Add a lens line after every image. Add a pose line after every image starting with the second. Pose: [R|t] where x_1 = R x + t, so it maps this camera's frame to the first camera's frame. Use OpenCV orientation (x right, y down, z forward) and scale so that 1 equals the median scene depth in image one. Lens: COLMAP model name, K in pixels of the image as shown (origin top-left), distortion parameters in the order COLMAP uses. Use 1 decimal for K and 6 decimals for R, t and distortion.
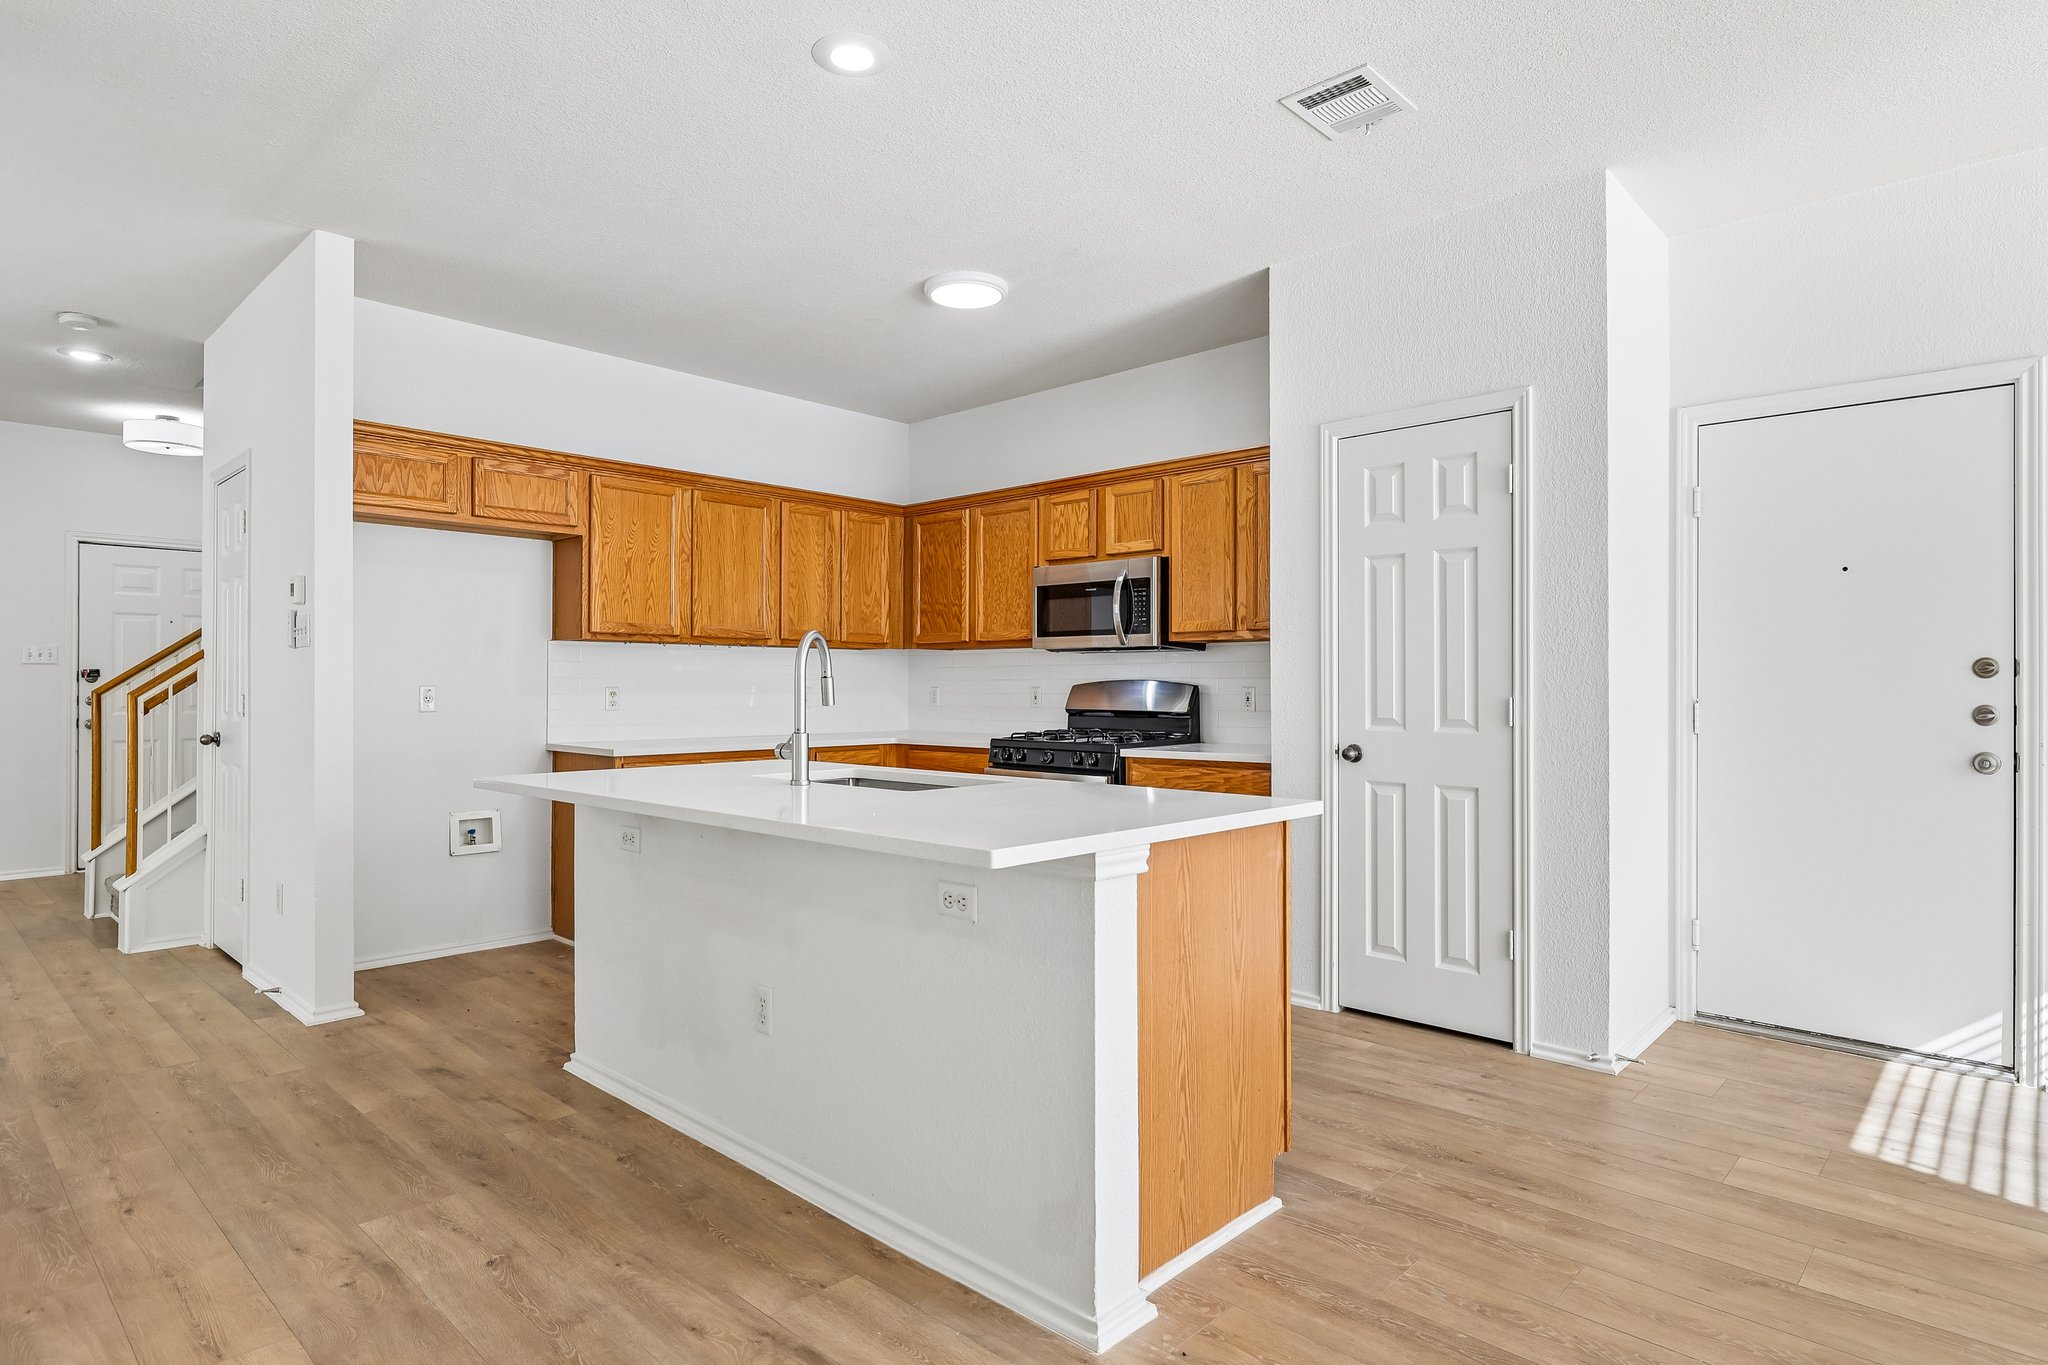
lens RADIAL K [[1107.0, 0, 1024.3], [0, 1107.0, 678.6], [0, 0, 1]] dist [-0.000584, 0.000342]
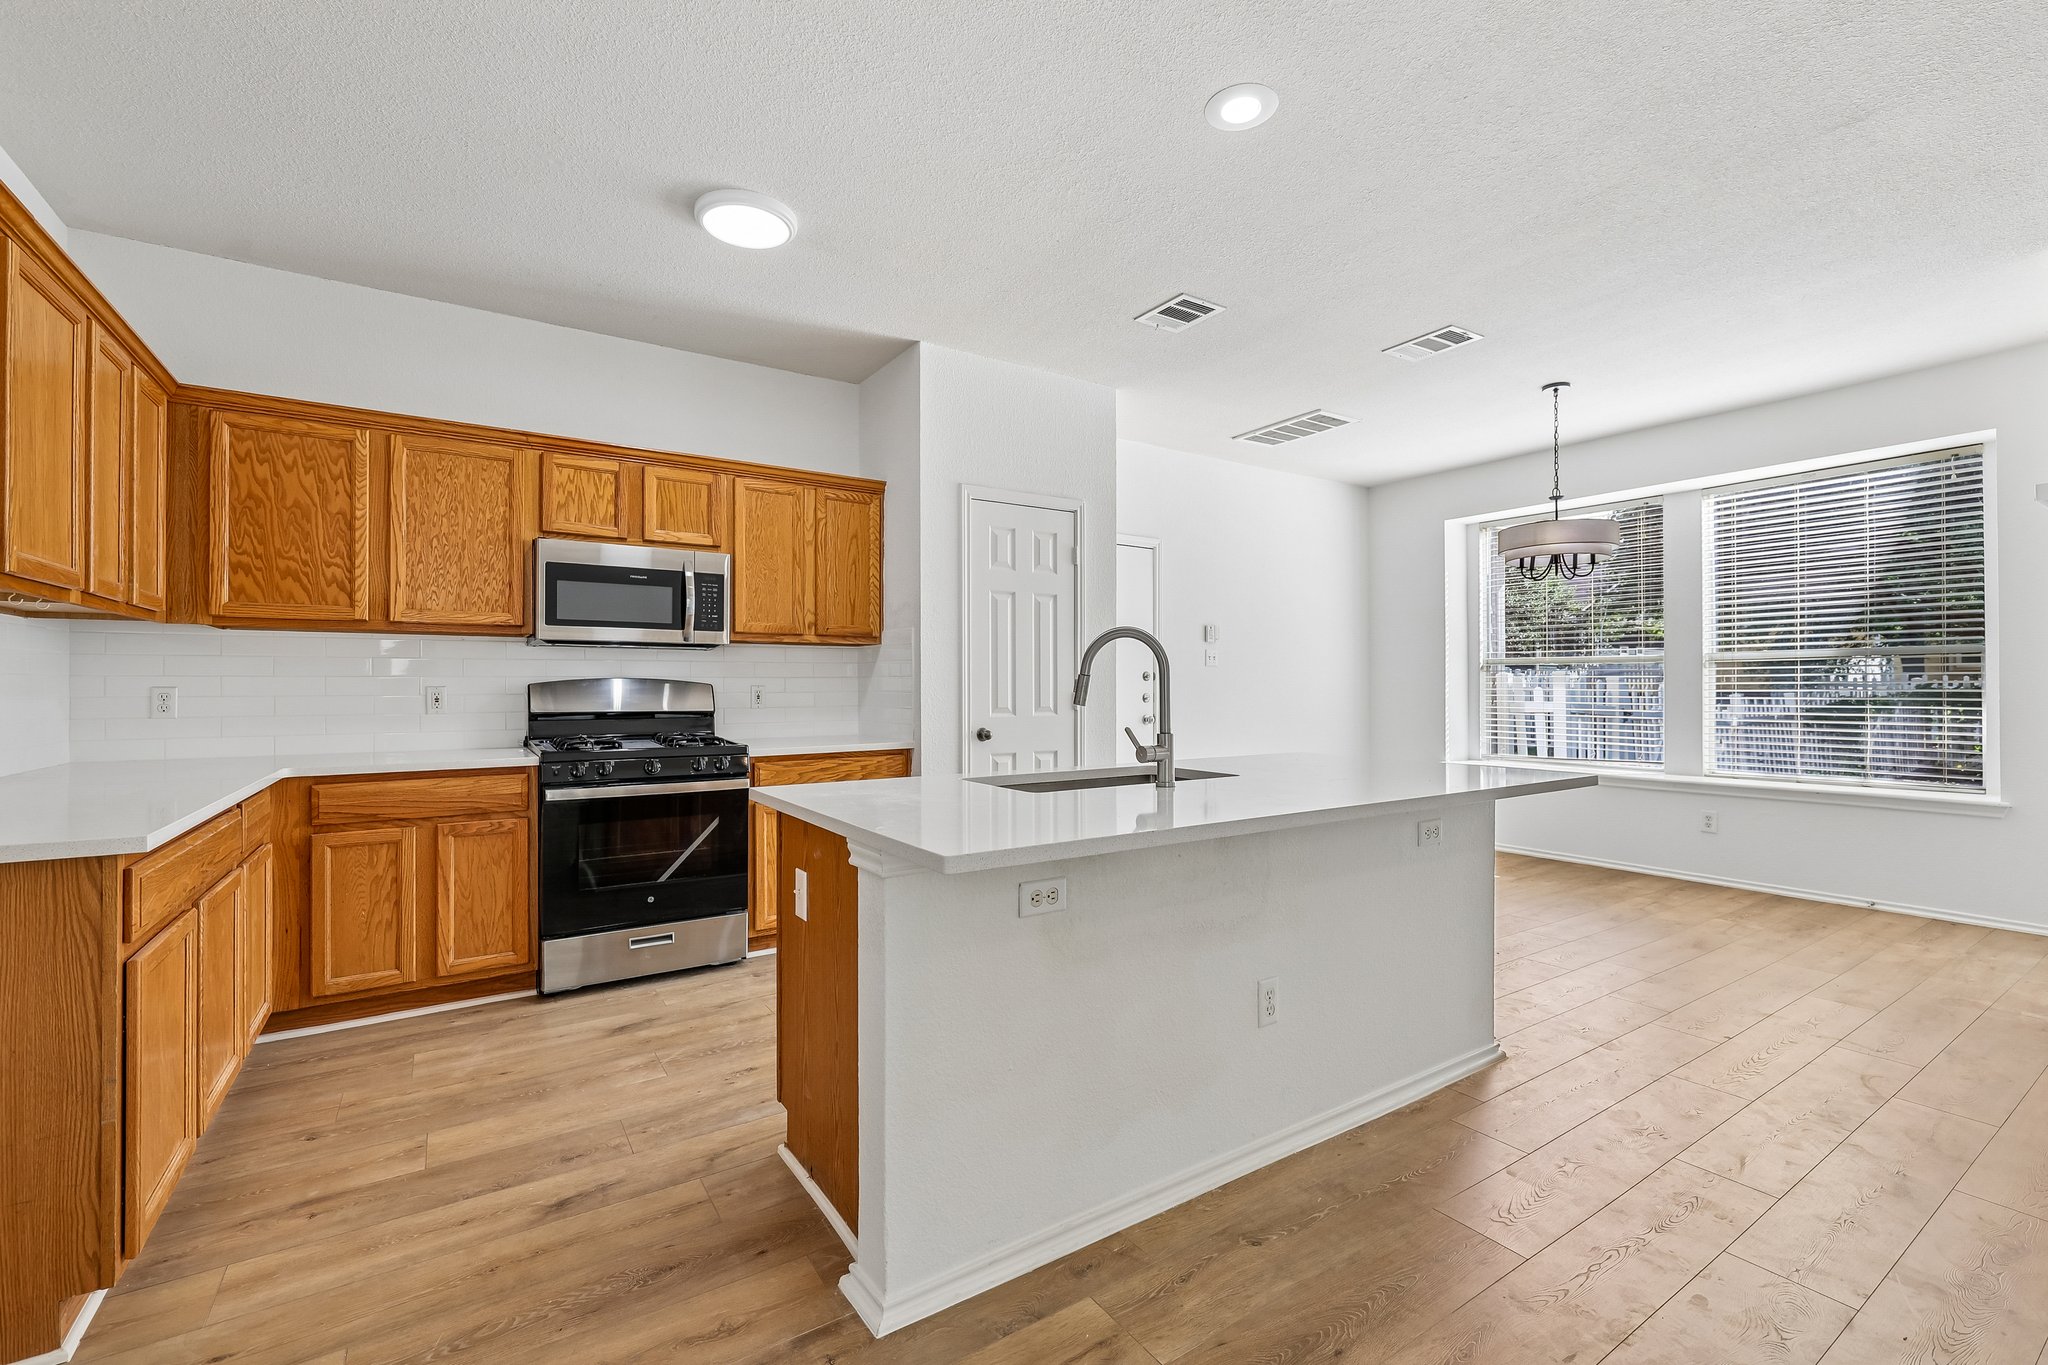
lens RADIAL K [[874.5, 0, 1024.0], [0, 874.5, 682.5], [0, 0, 1]] dist [-0.003076, 0.000019]
pose [[0.227862, 0.002298, 0.973691, -0.580699], [-0.005977, 0.999982, -0.000961, 0.003672], [-0.973675, -0.005601, 0.227871, 0.561770]]
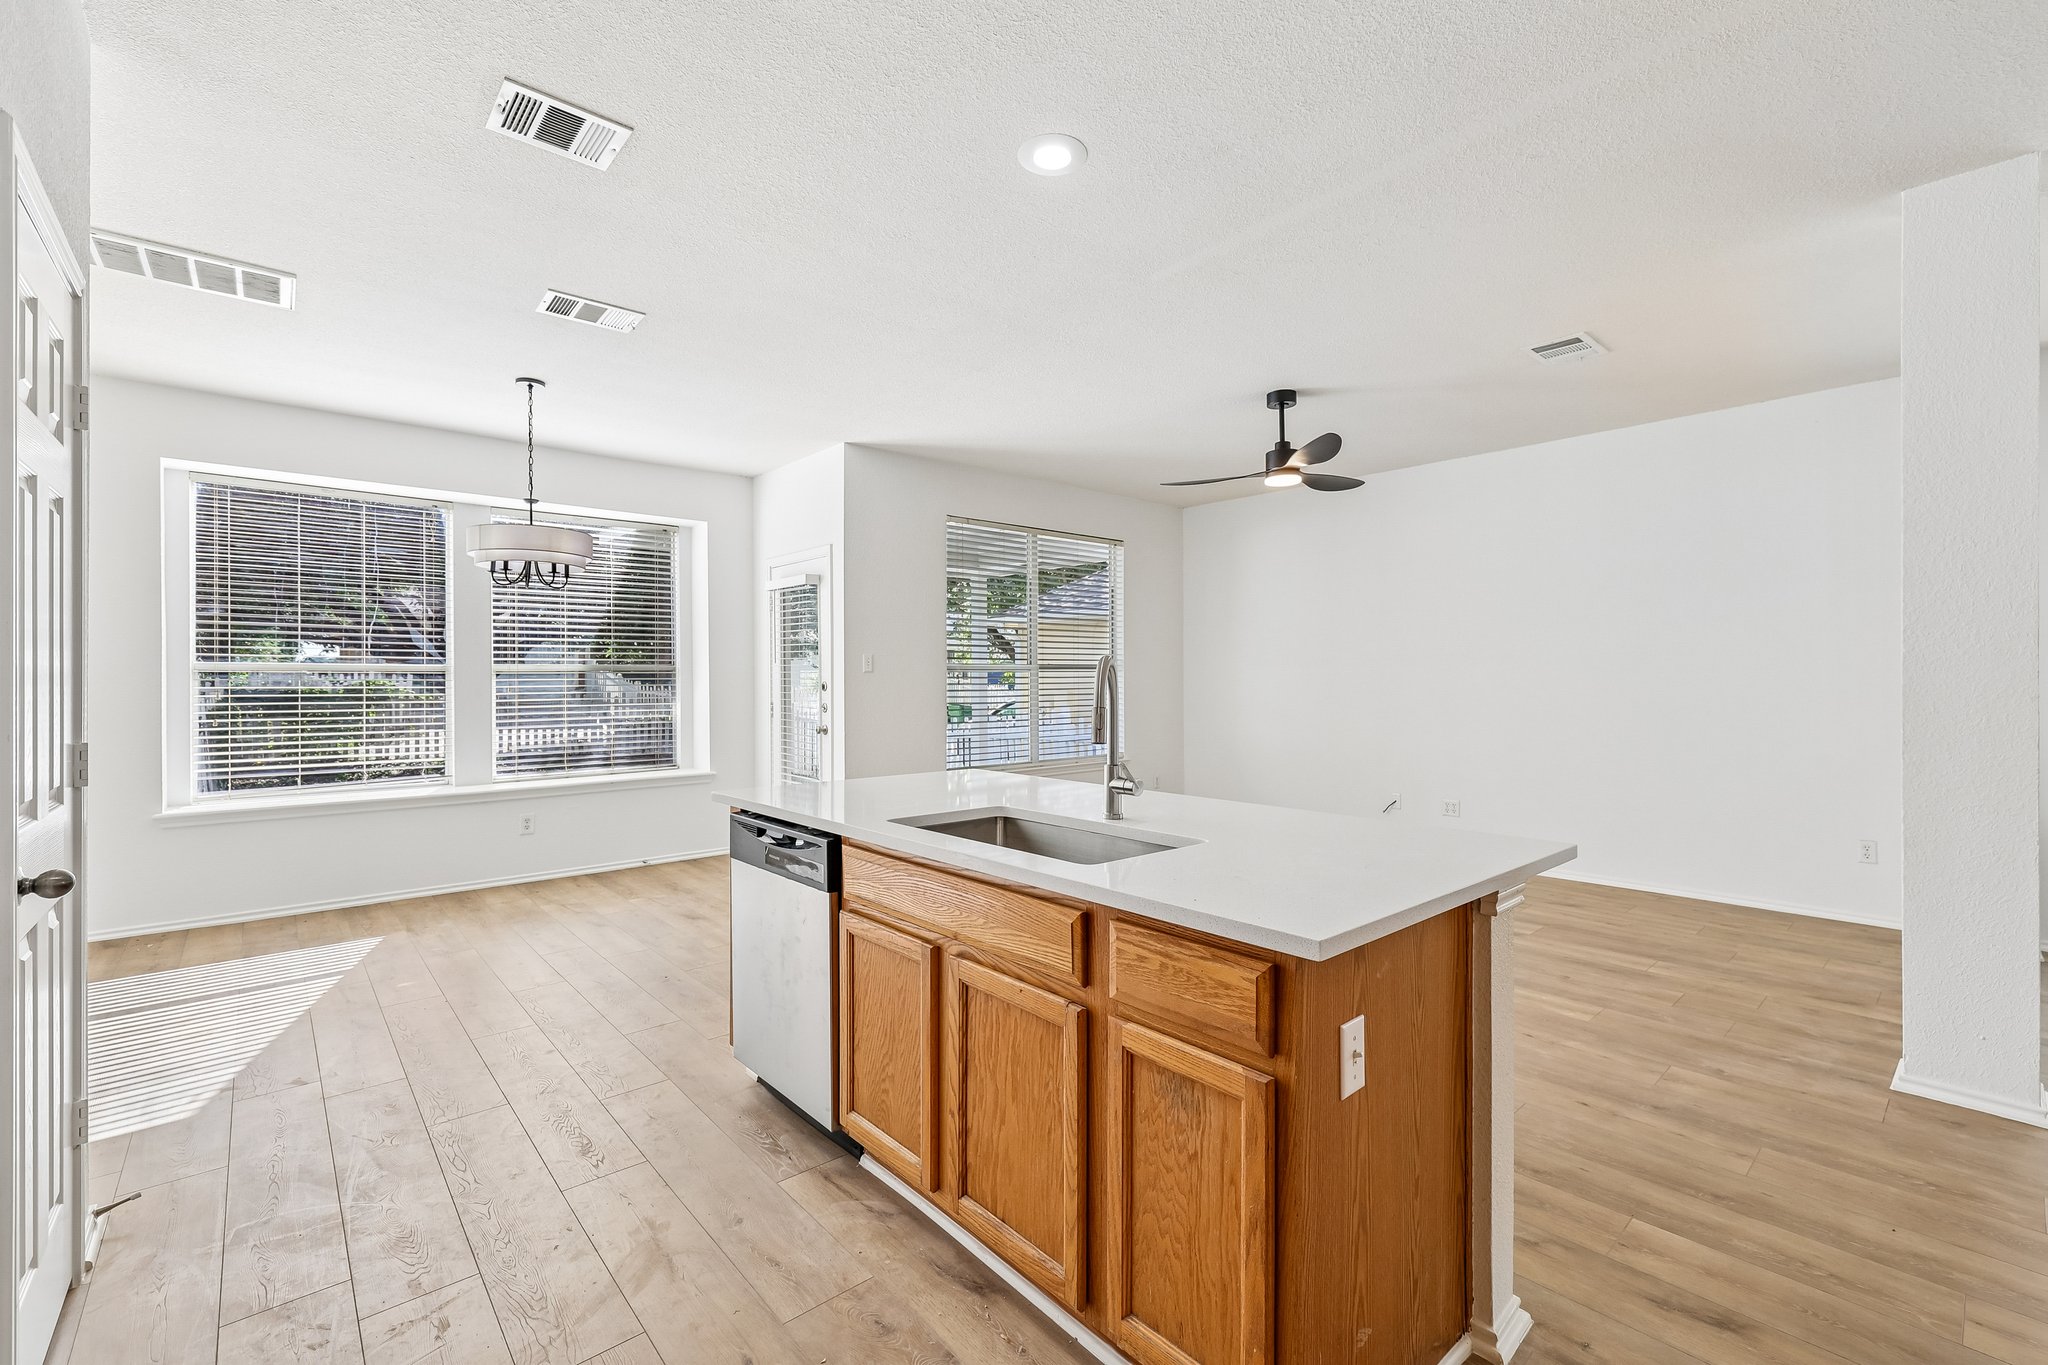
lens RADIAL K [[867.0, 0, 1026.3], [0, 867.0, 680.6], [0, 0, 1]] dist [-0.000151, 0.000306]
pose [[-0.996198, 0.000883, 0.087117, -0.115241], [0.000331, 0.999980, -0.006350, -0.011501], [-0.087121, -0.006297, -0.996178, 1.046055]]
